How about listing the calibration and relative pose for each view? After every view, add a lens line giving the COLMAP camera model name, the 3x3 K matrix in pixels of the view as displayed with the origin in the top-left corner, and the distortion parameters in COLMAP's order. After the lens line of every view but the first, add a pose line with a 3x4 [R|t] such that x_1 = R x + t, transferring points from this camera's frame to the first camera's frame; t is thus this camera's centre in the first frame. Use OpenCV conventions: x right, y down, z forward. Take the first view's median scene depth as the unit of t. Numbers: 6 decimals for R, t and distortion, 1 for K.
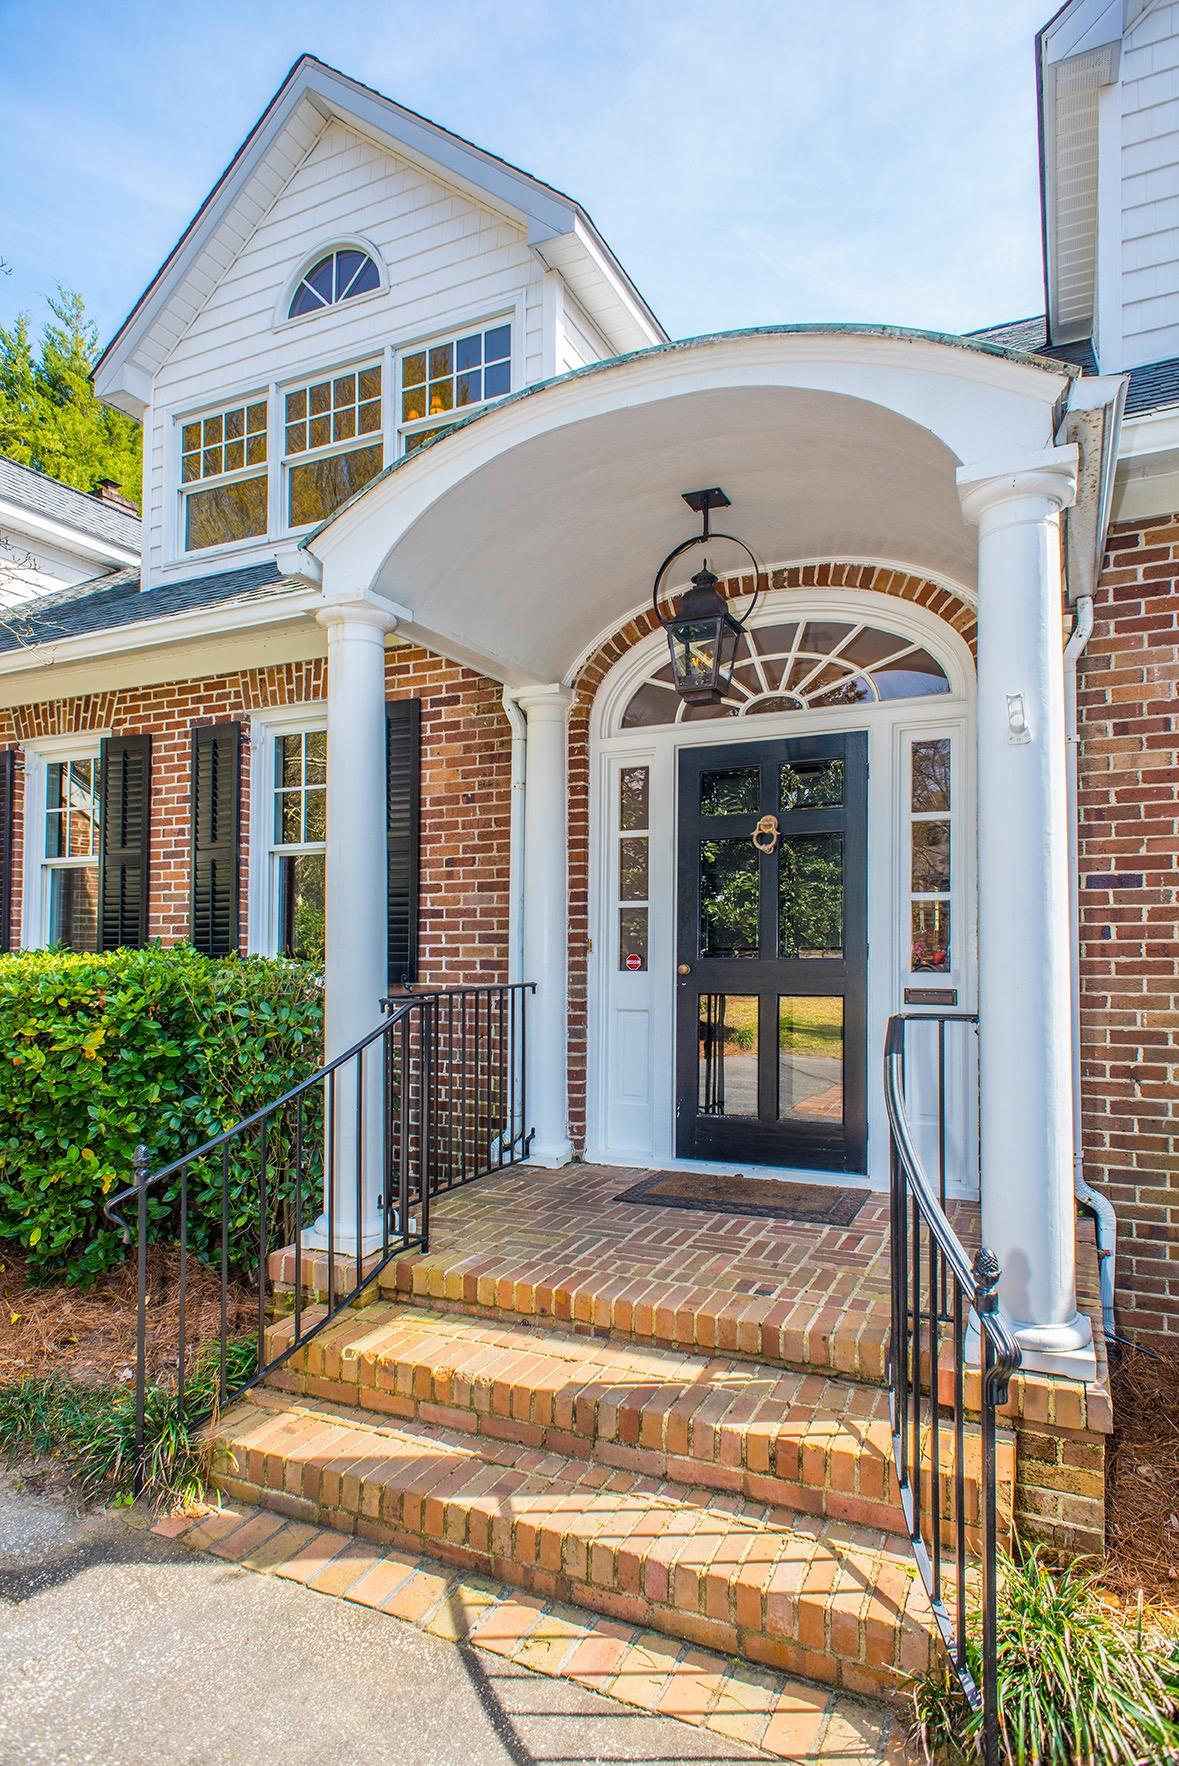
lens RADIAL K [[983.7, 0, 583.9], [0, 983.7, 905.7], [0, 0, 1]] dist [0.014691, -0.000655]
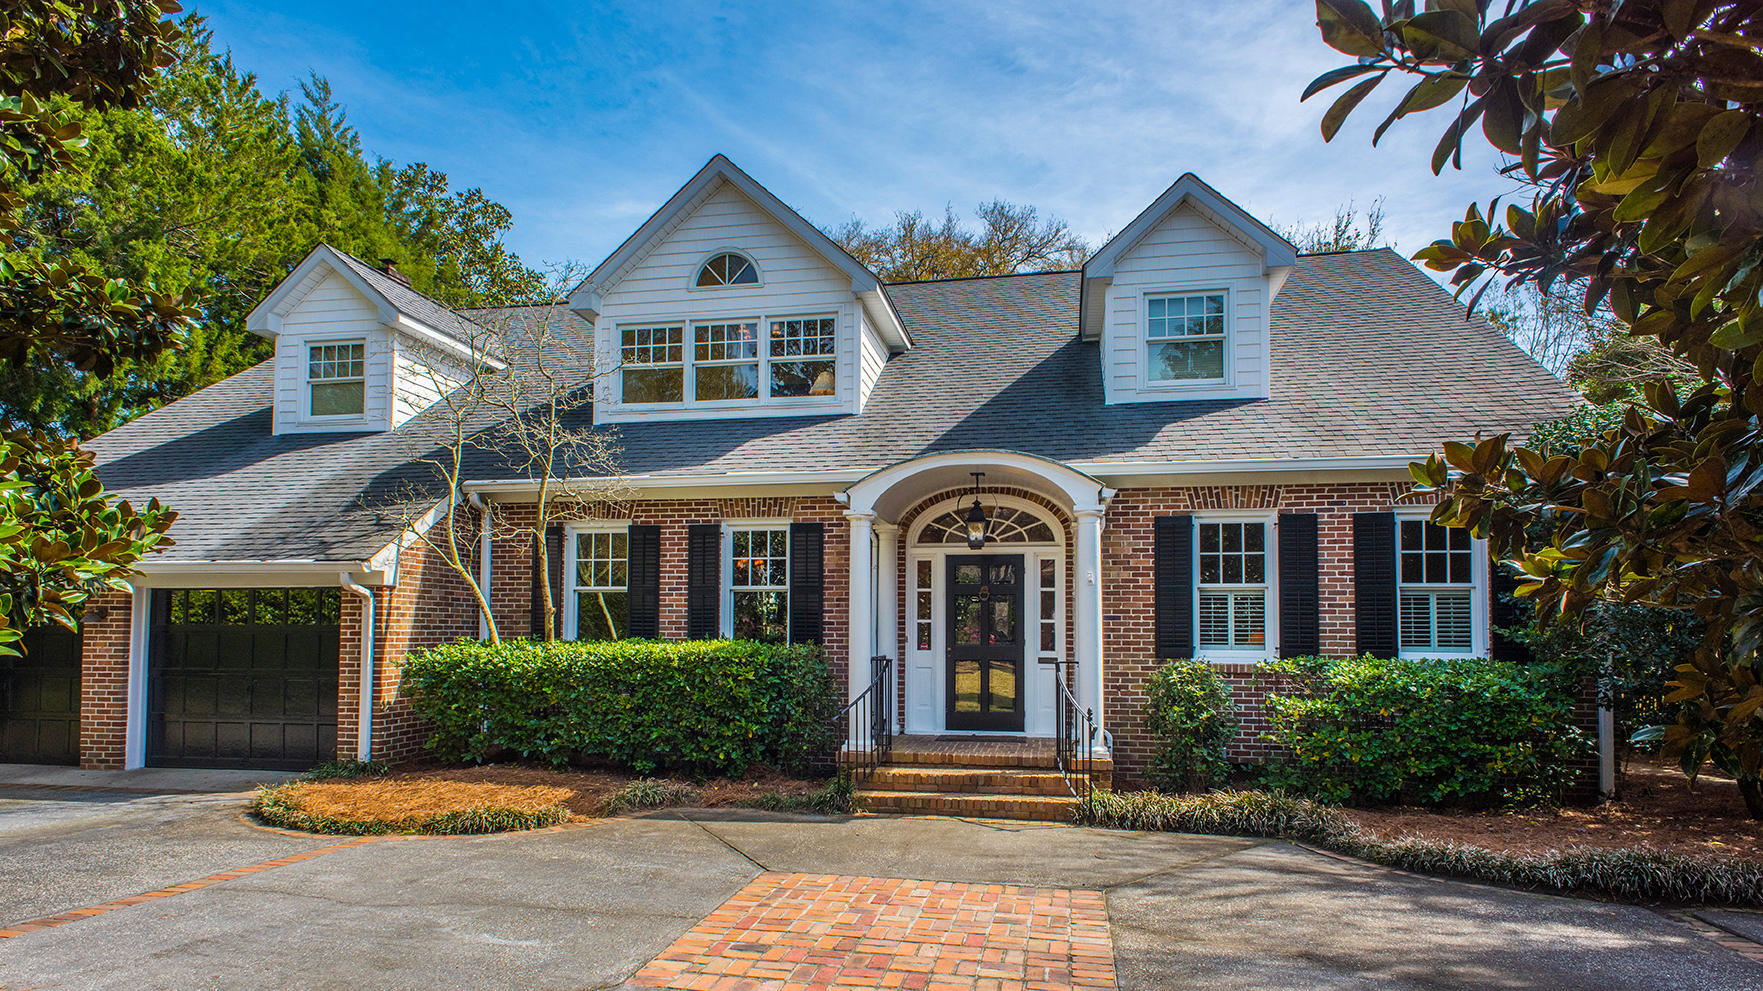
lens RADIAL K [[1030.6, 0, 881.5], [0, 1030.6, 498.9], [0, 0, 1]] dist [-0.001404, -0.000055]
pose [[0.960775, 0.044784, 0.273690, -0.713329], [-0.020938, 0.995772, -0.089437, -0.067671], [-0.276538, 0.080199, 0.957651, -1.293864]]
